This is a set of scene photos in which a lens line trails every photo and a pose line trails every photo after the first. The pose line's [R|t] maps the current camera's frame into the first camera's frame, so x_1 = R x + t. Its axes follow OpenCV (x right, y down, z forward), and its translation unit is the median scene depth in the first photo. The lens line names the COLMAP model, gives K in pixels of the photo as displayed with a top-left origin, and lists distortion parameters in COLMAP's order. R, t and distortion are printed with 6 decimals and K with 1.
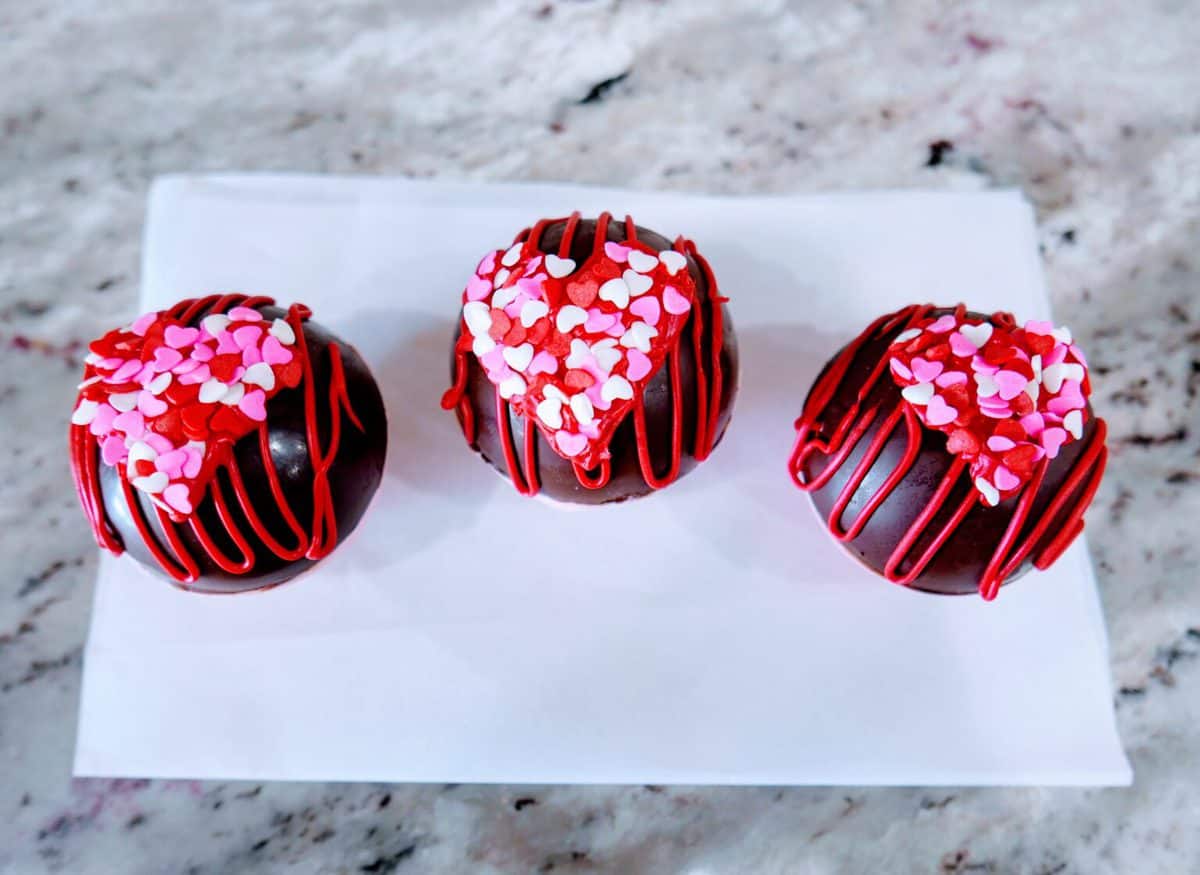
lens RADIAL K [[922.7, 0, 606.5], [0, 922.7, 437.2], [0, 0, 1]] dist [-0.008348, -0.007885]
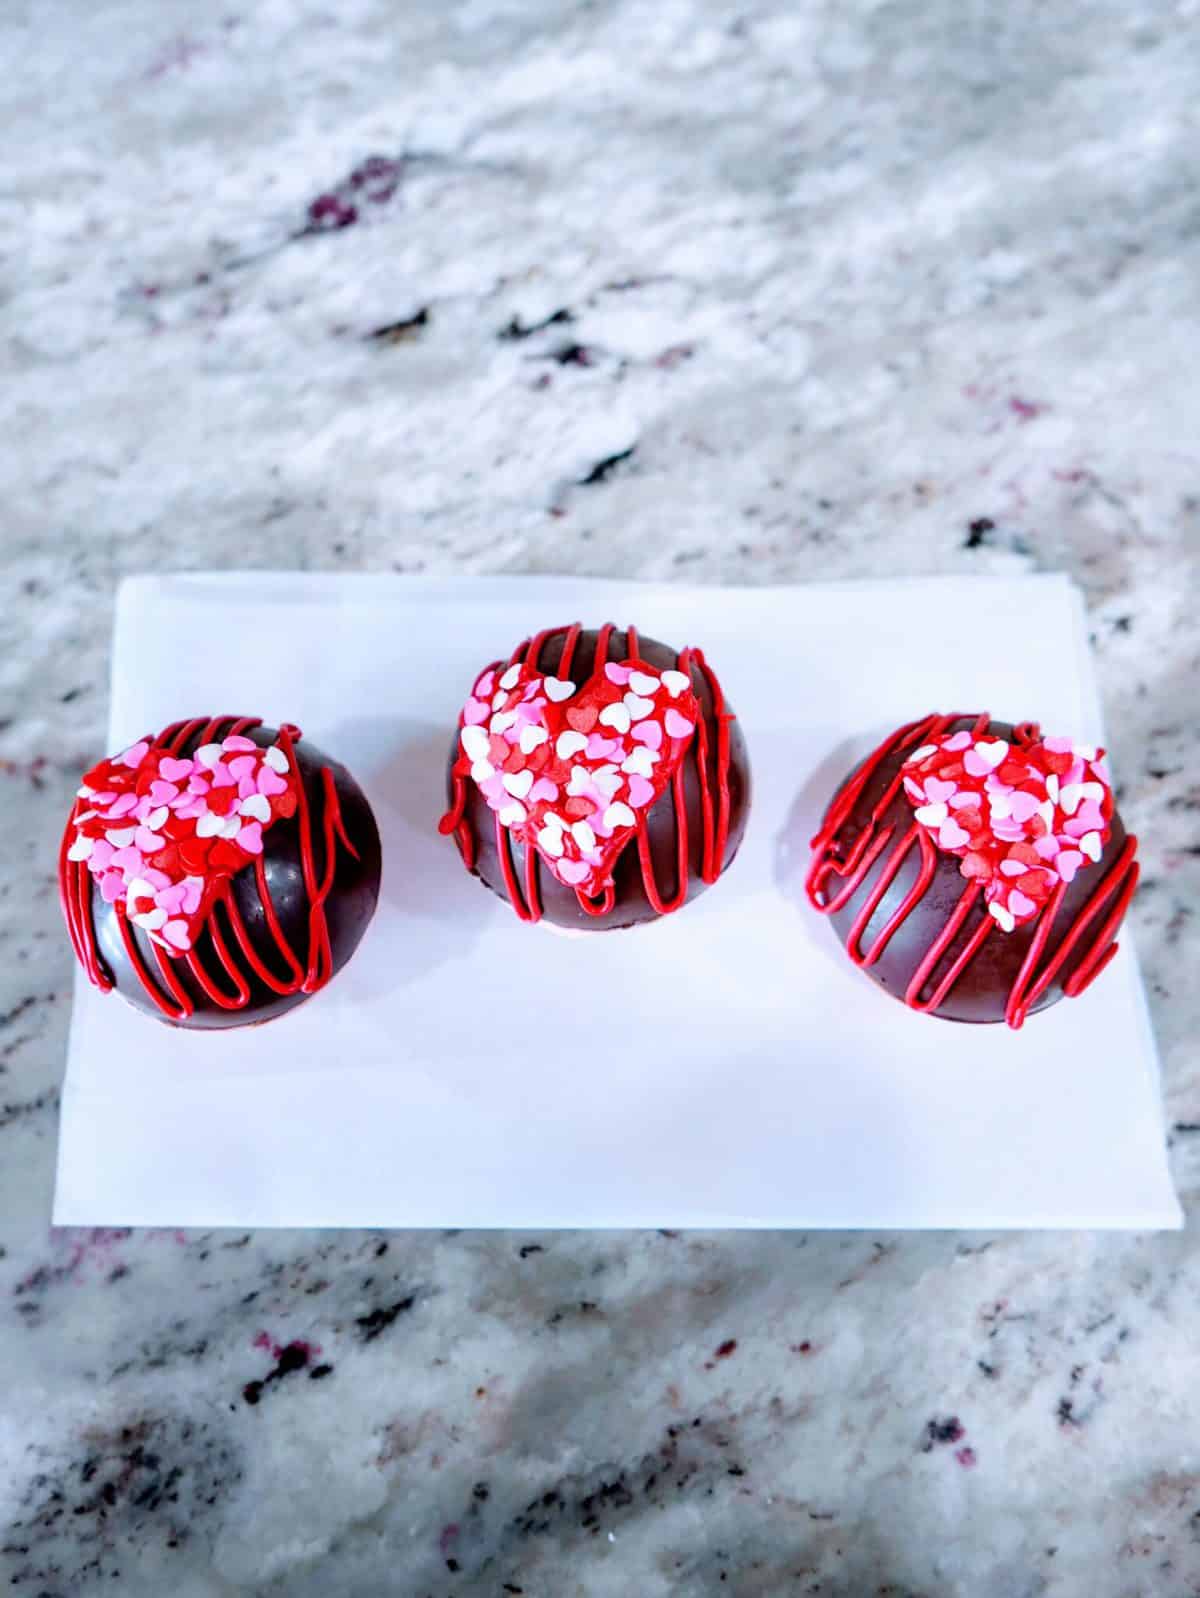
lens RADIAL K [[1210.8, 0, 608.4], [0, 1210.8, 797.5], [0, 0, 1]] dist [0.024794, -0.010325]
pose [[0.999674, -0.013624, -0.021601, 0.024255], [0.013360, 0.999835, -0.012327, -0.048262], [0.021766, 0.012035, 0.999691, -0.246697]]
